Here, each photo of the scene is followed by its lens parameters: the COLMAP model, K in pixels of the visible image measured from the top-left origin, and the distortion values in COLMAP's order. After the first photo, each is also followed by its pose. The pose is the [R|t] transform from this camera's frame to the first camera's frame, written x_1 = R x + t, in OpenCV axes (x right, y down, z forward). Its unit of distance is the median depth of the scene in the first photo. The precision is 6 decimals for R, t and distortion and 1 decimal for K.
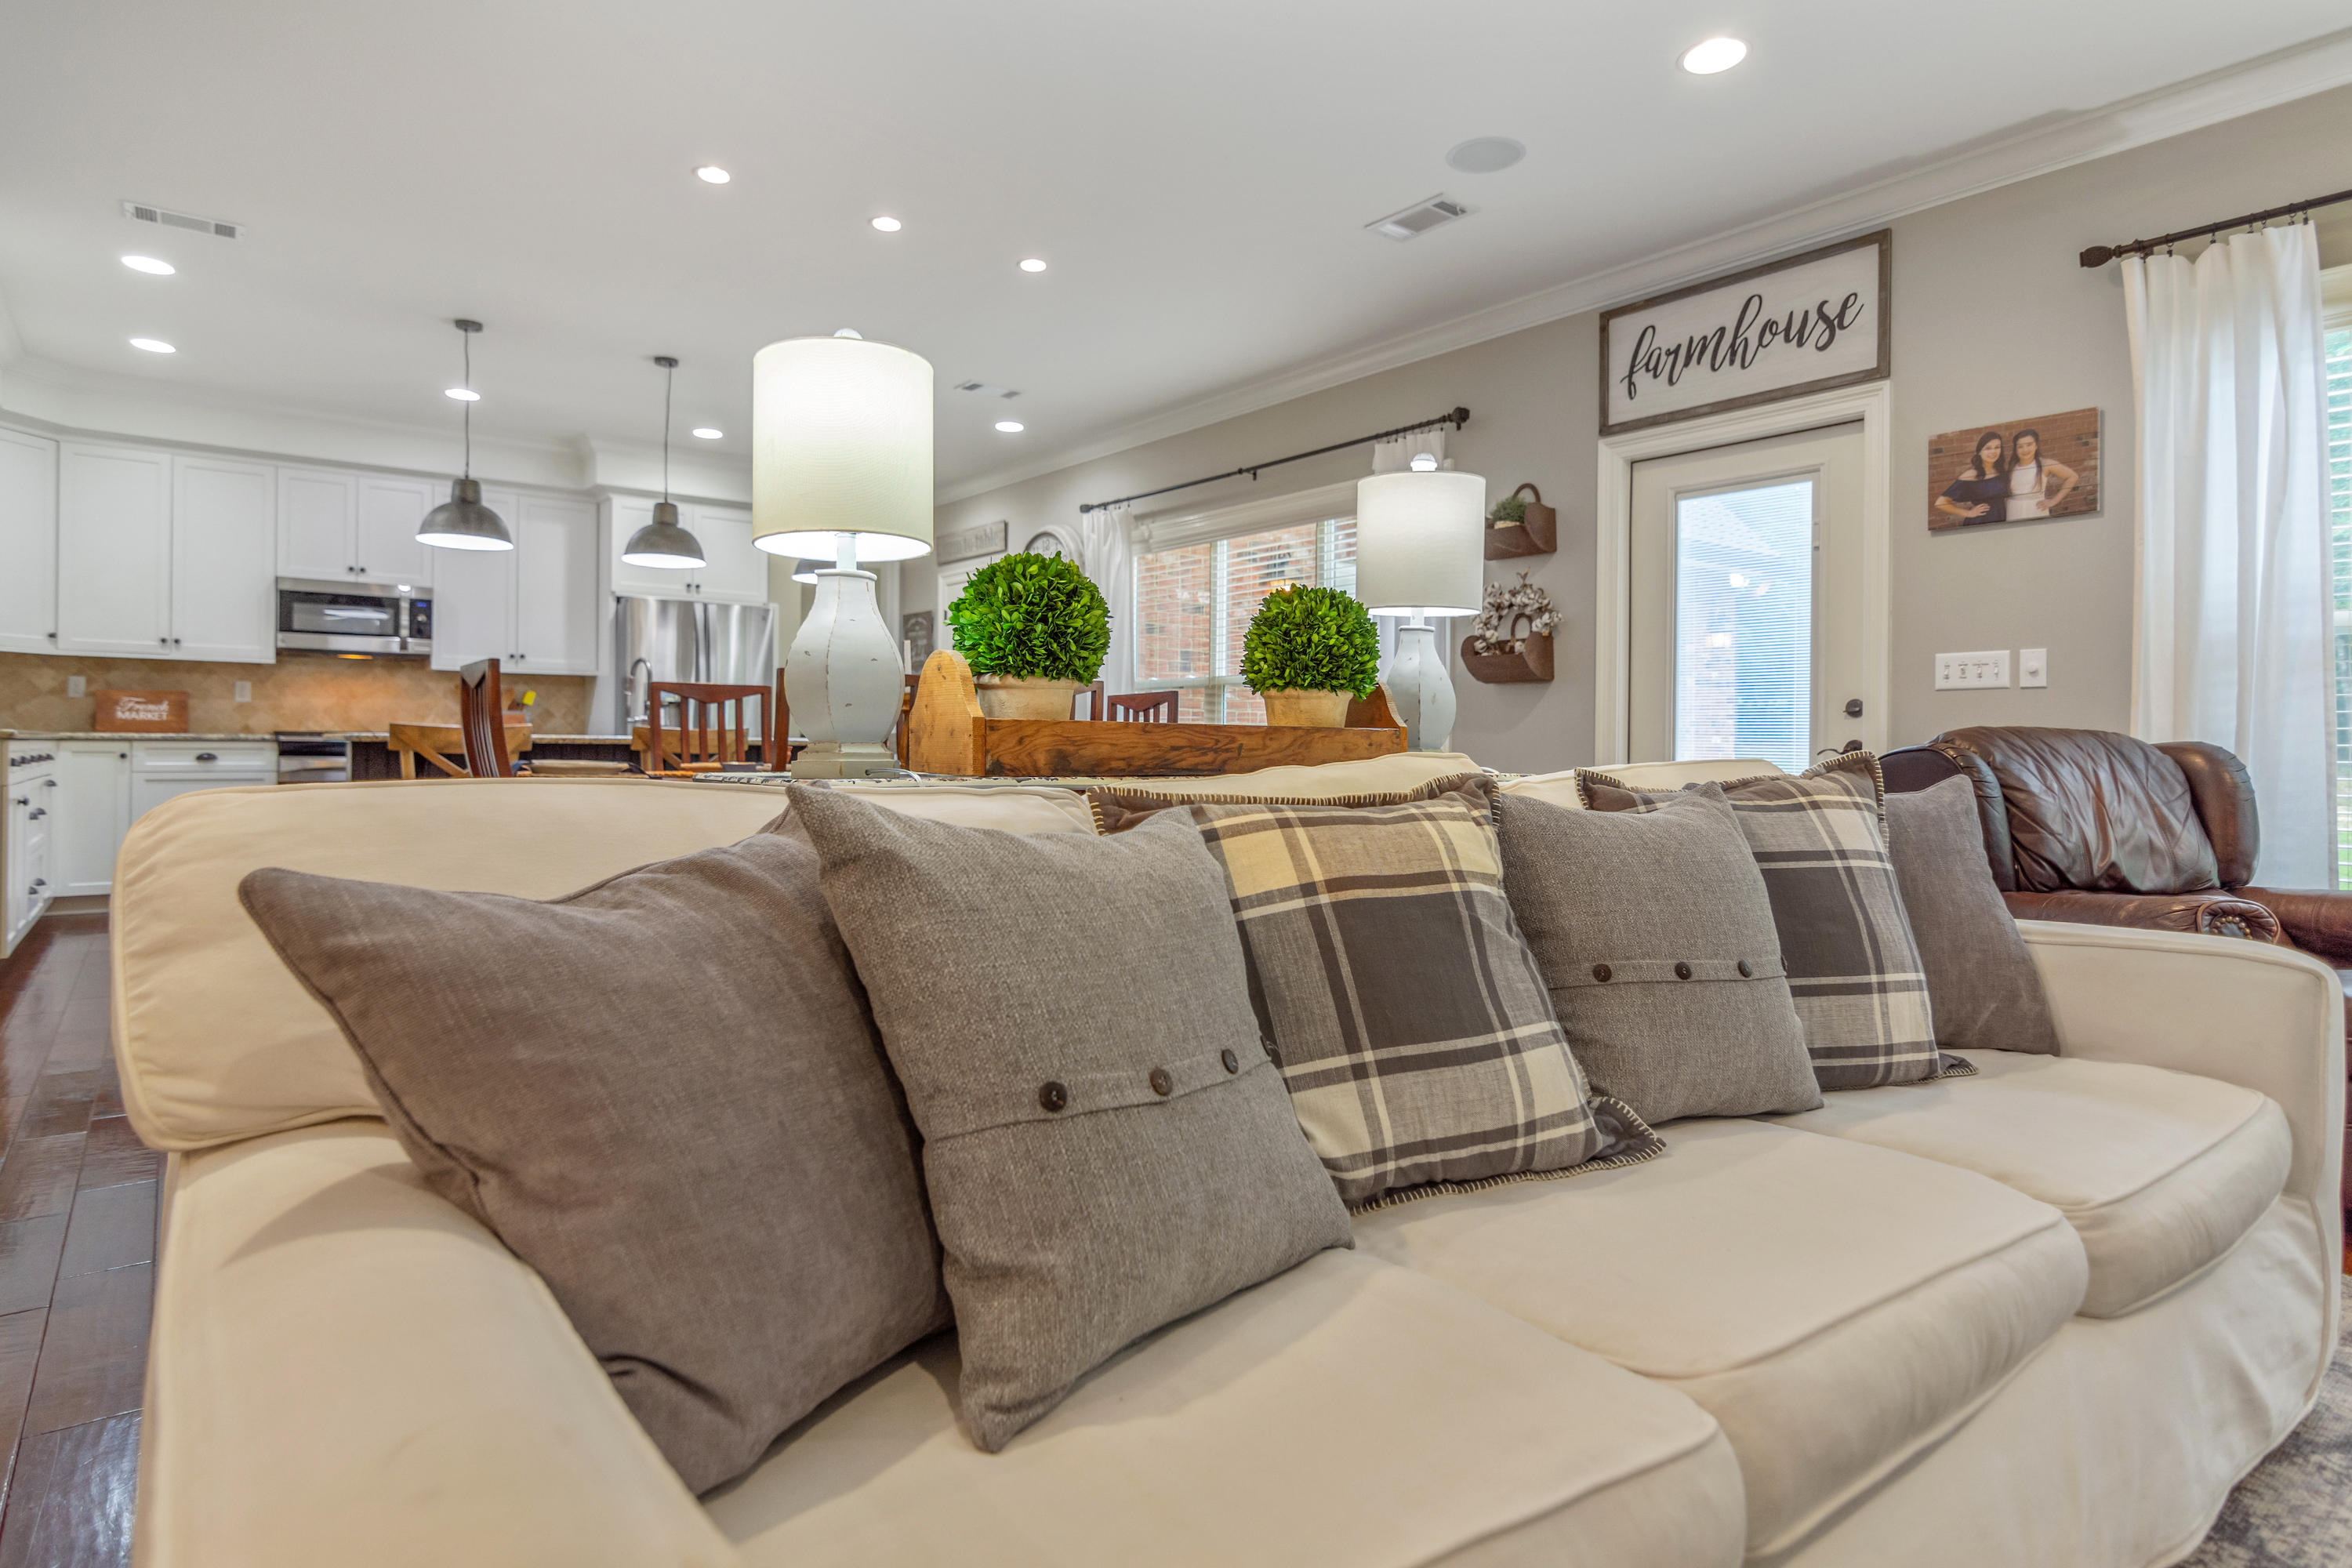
lens RADIAL K [[1312.5, 0, 1182.6], [0, 1312.5, 741.3], [0, 0, 1]] dist [-0.004890, 0.004844]
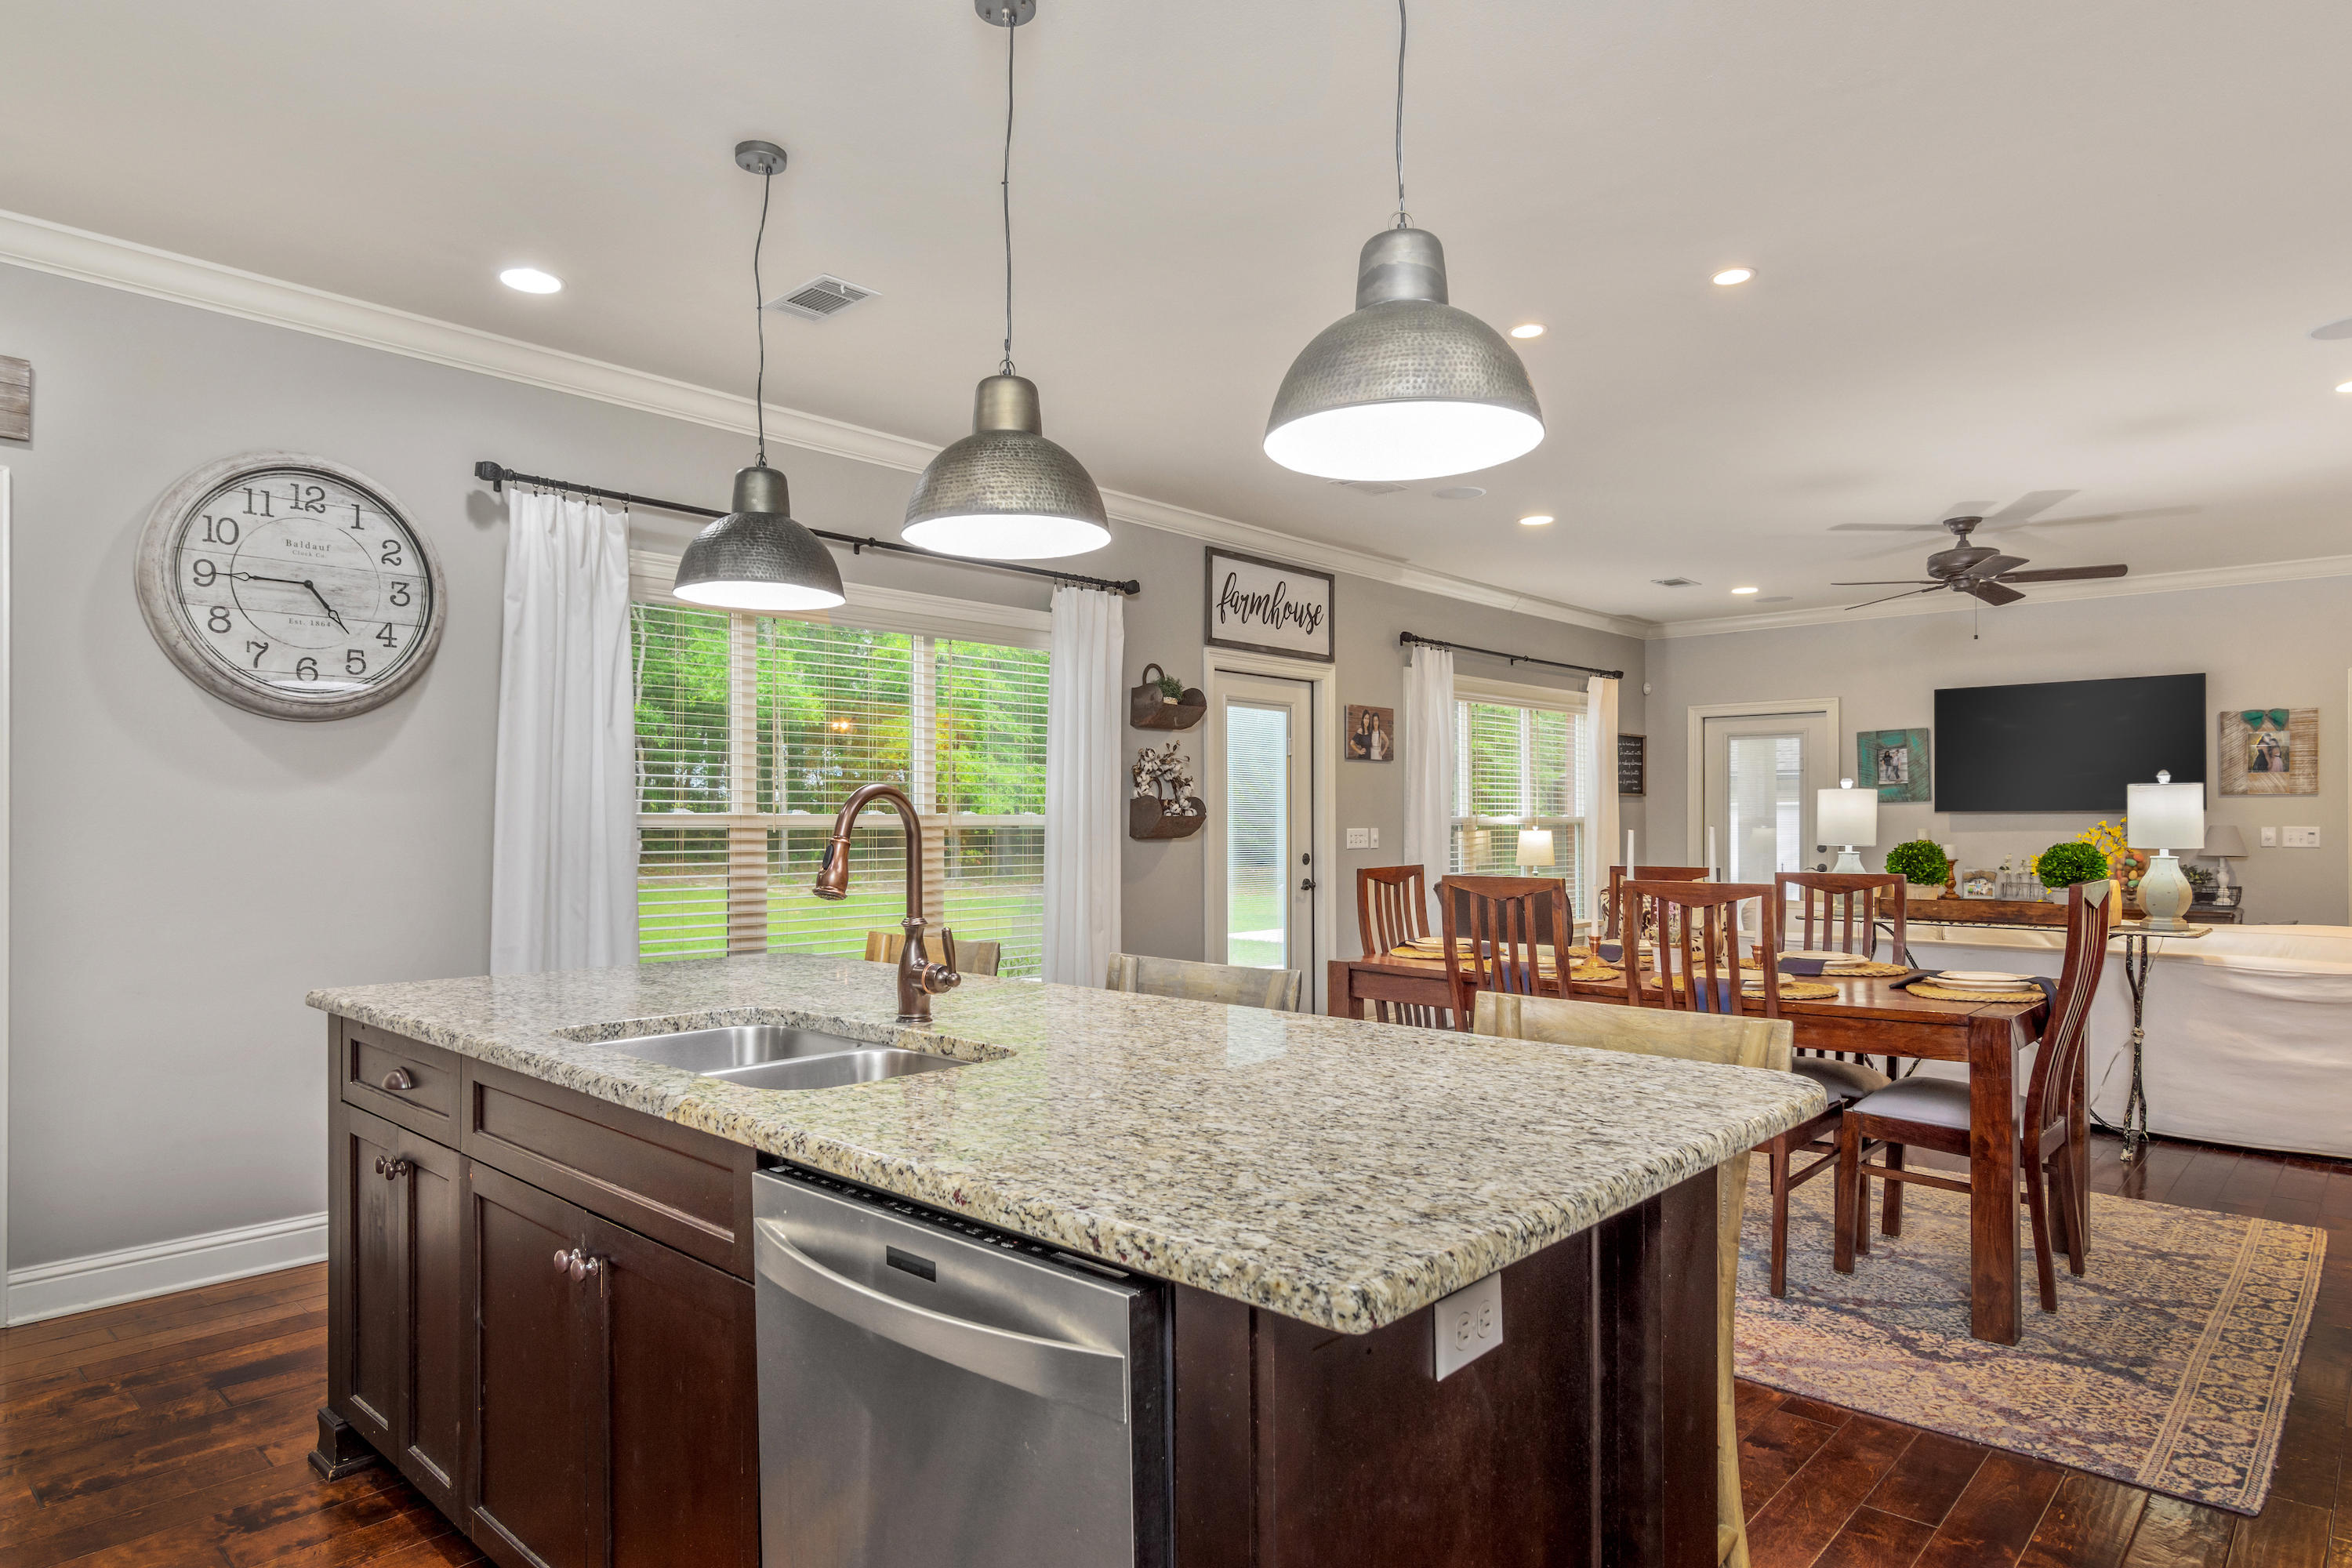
lens RADIAL K [[1317.3, 0, 1204.0], [0, 1317.3, 811.9], [0, 0, 1]] dist [0.011477, -0.001315]
pose [[-0.162483, -0.001578, 0.986710, -0.927791], [-0.008489, 0.999964, 0.000201, -0.071669], [-0.986675, -0.008344, -0.162490, 1.205753]]
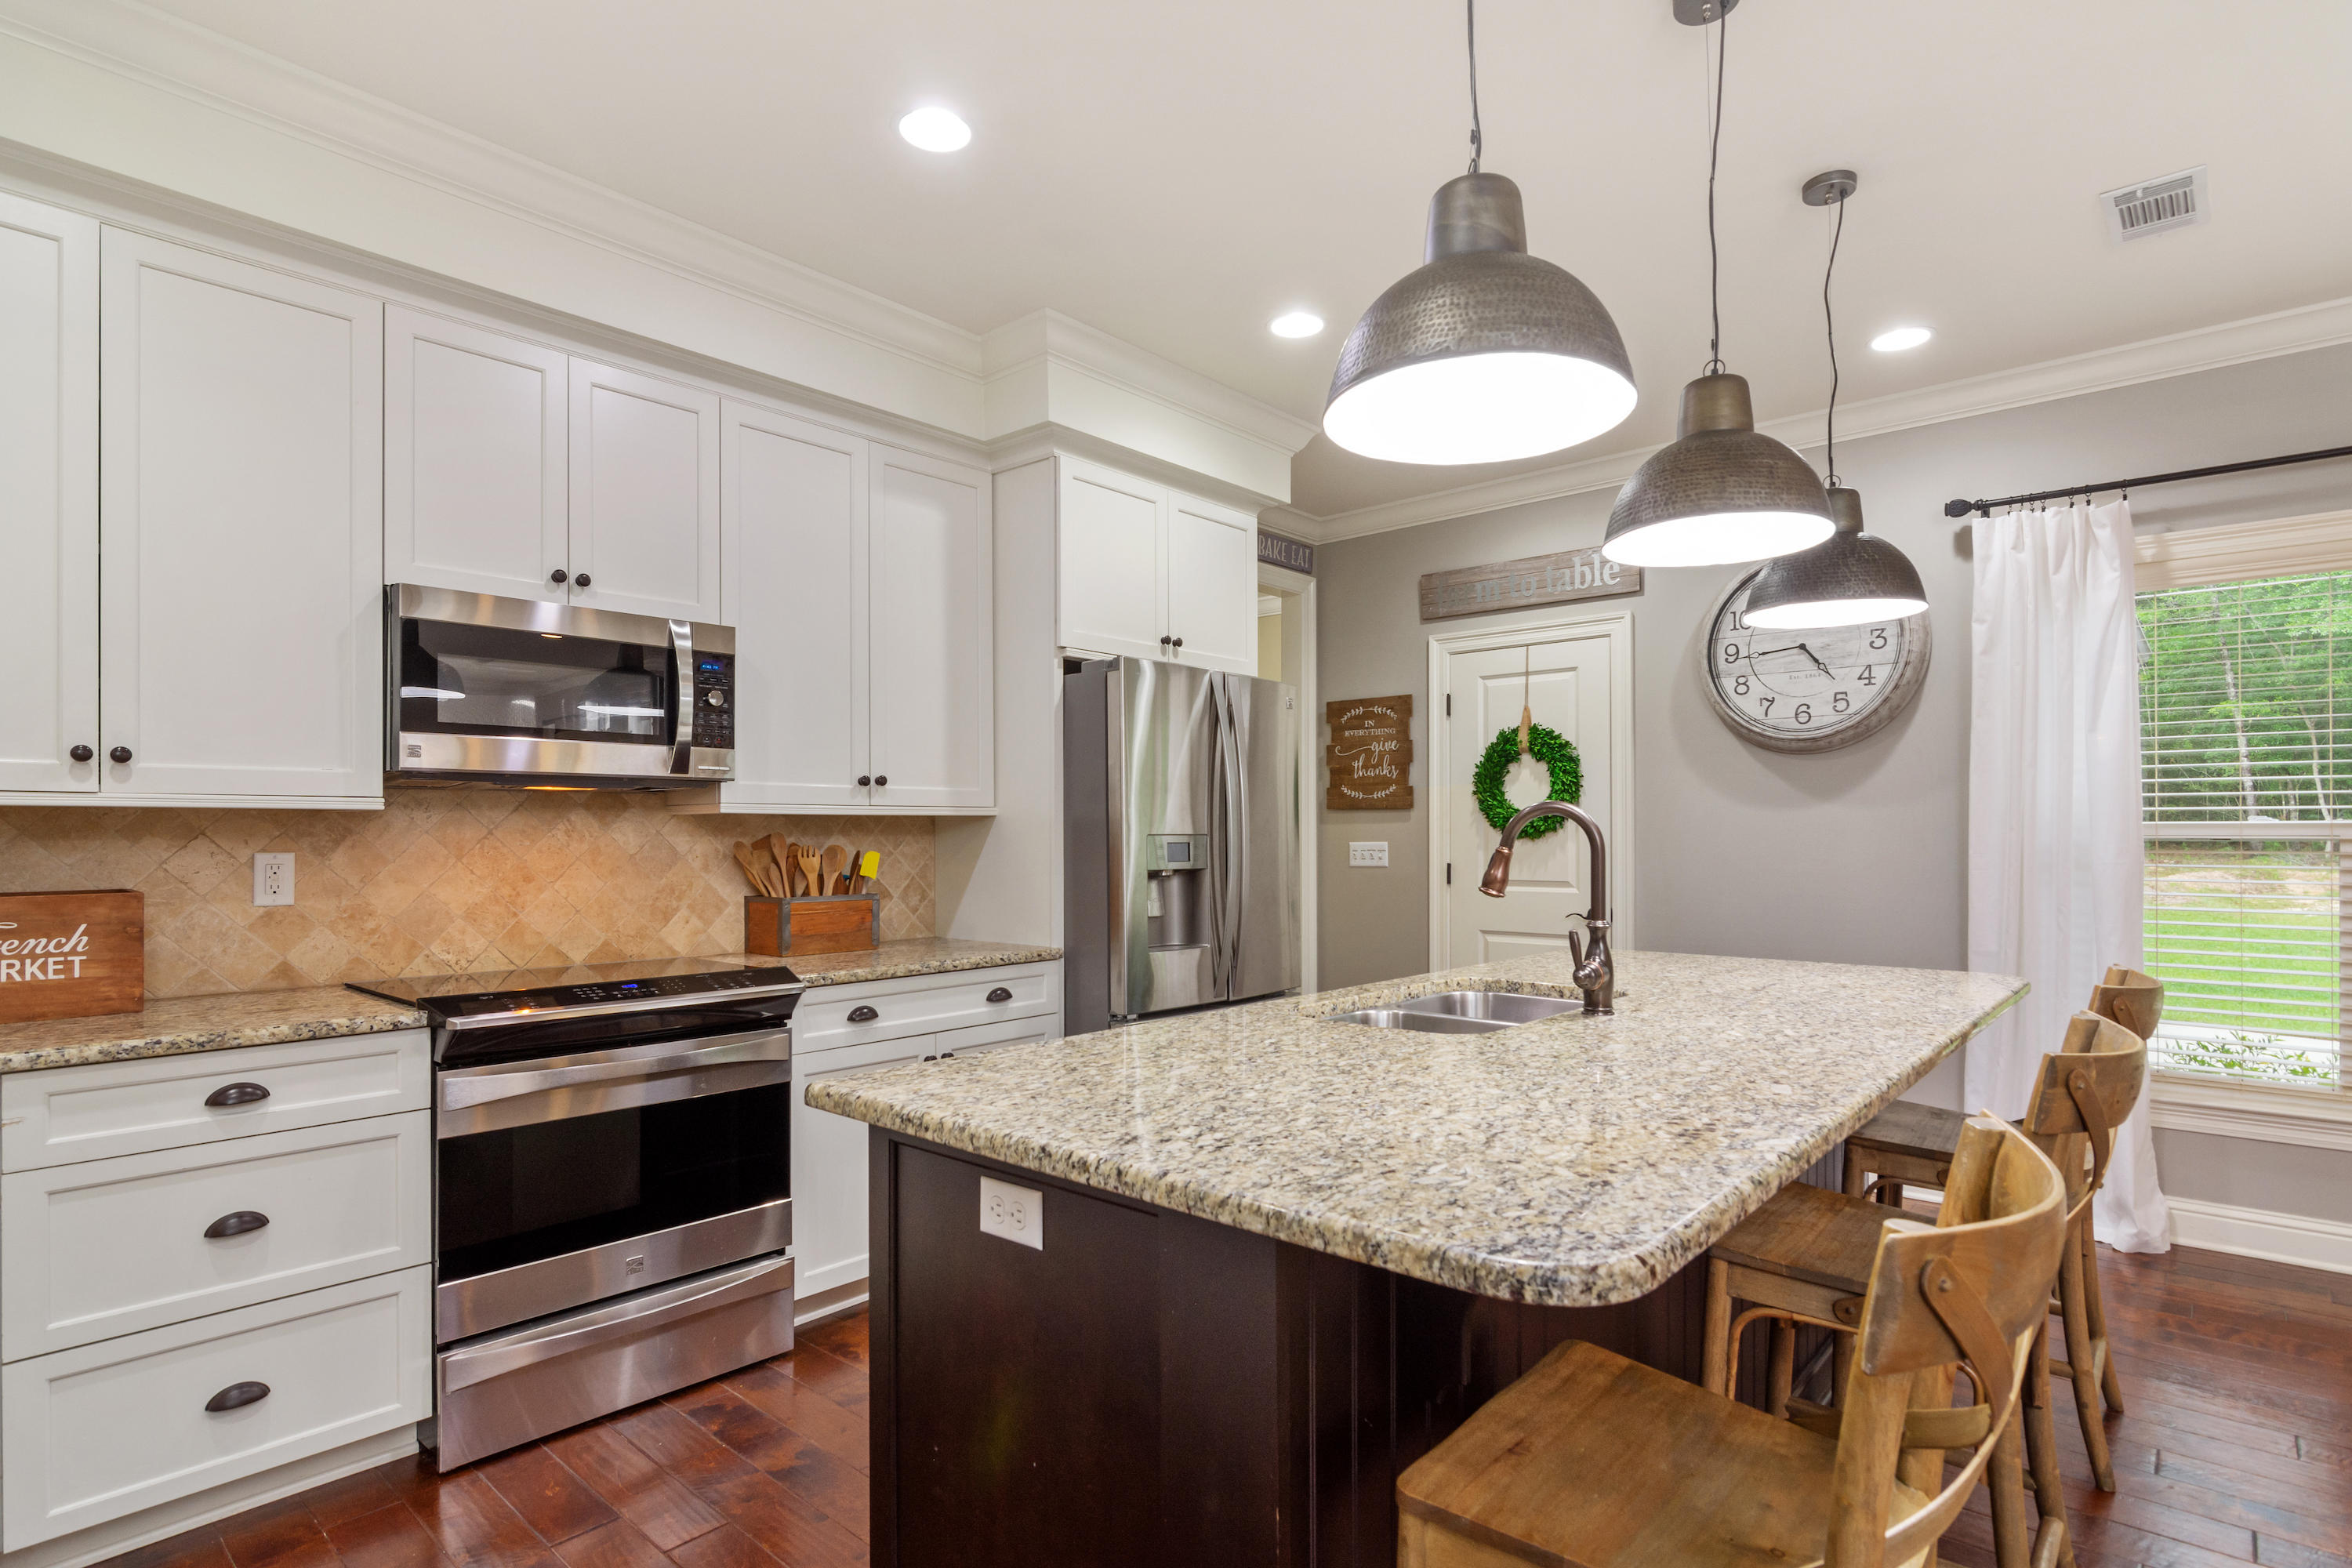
lens RADIAL K [[1178.4, 0, 1158.8], [0, 1178.4, 827.5], [0, 0, 1]] dist [-0.006107, 0.000441]
pose [[0.984642, -0.009813, 0.174309, -0.715325], [0.009471, 0.999951, 0.002796, -0.072226], [-0.174328, -0.001102, 0.984687, 0.837793]]
